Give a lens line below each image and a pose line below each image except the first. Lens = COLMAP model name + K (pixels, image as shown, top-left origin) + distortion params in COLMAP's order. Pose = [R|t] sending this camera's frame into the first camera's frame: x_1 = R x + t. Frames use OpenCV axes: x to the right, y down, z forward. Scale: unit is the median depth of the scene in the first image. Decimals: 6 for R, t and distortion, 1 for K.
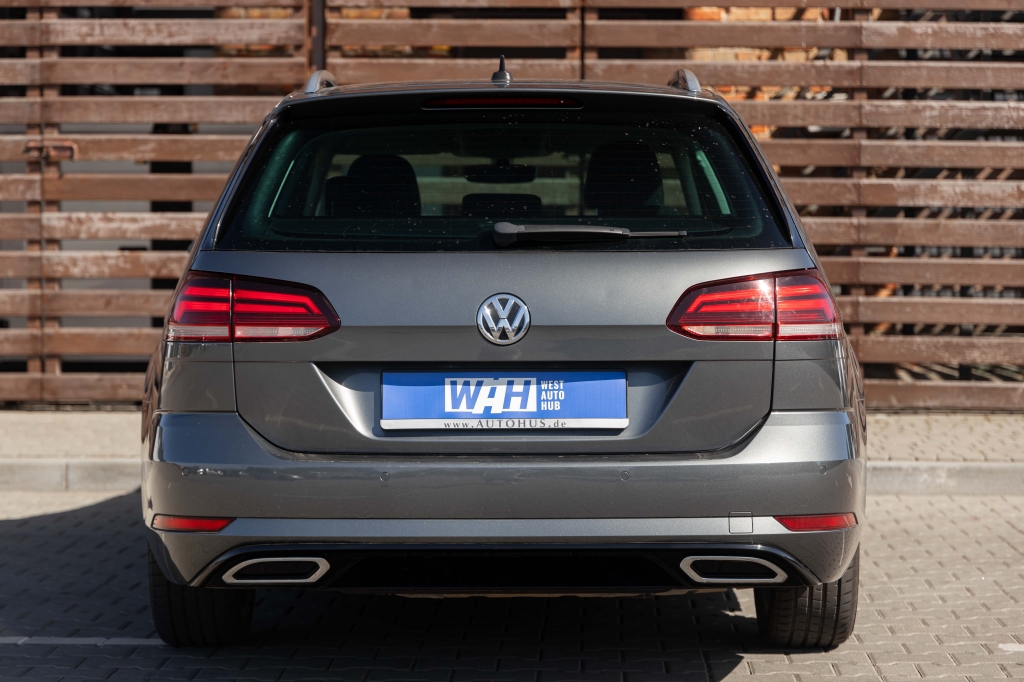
lens RADIAL K [[2496.6, 0, 512.0], [0, 2496.6, 341.0], [0, 0, 1]] dist [0.030666, -0.253861]
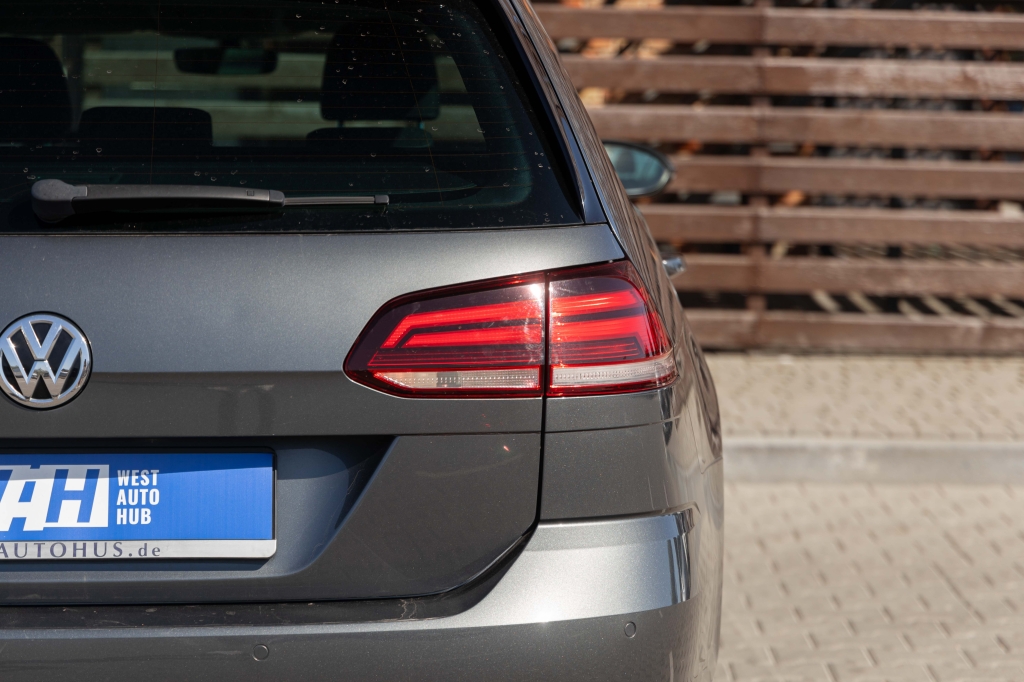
lens RADIAL K [[2496.6, 0, 512.0], [0, 2496.6, 341.0], [0, 0, 1]] dist [0.030666, -0.253861]
pose [[0.999620, 0.003460, 0.027333, 0.039164], [-0.005010, 0.998371, 0.056836, -0.020739], [-0.027092, -0.056952, 0.998009, 0.212379]]
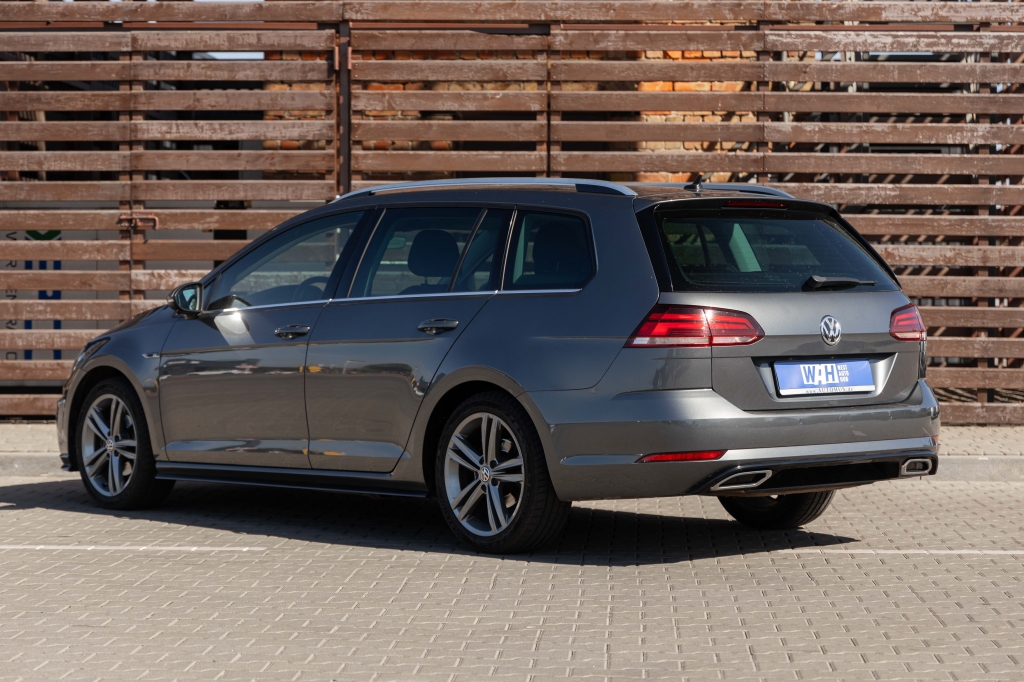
lens RADIAL K [[2419.6, 0, 512.3], [0, 2419.6, 329.7], [0, 0, 1]] dist [0.067385, -0.553361]
pose [[0.999896, -0.000639, -0.014438, 0.027624], [0.000253, 0.999643, -0.026728, 0.013405], [0.014450, 0.026722, 0.999538, -0.252708]]
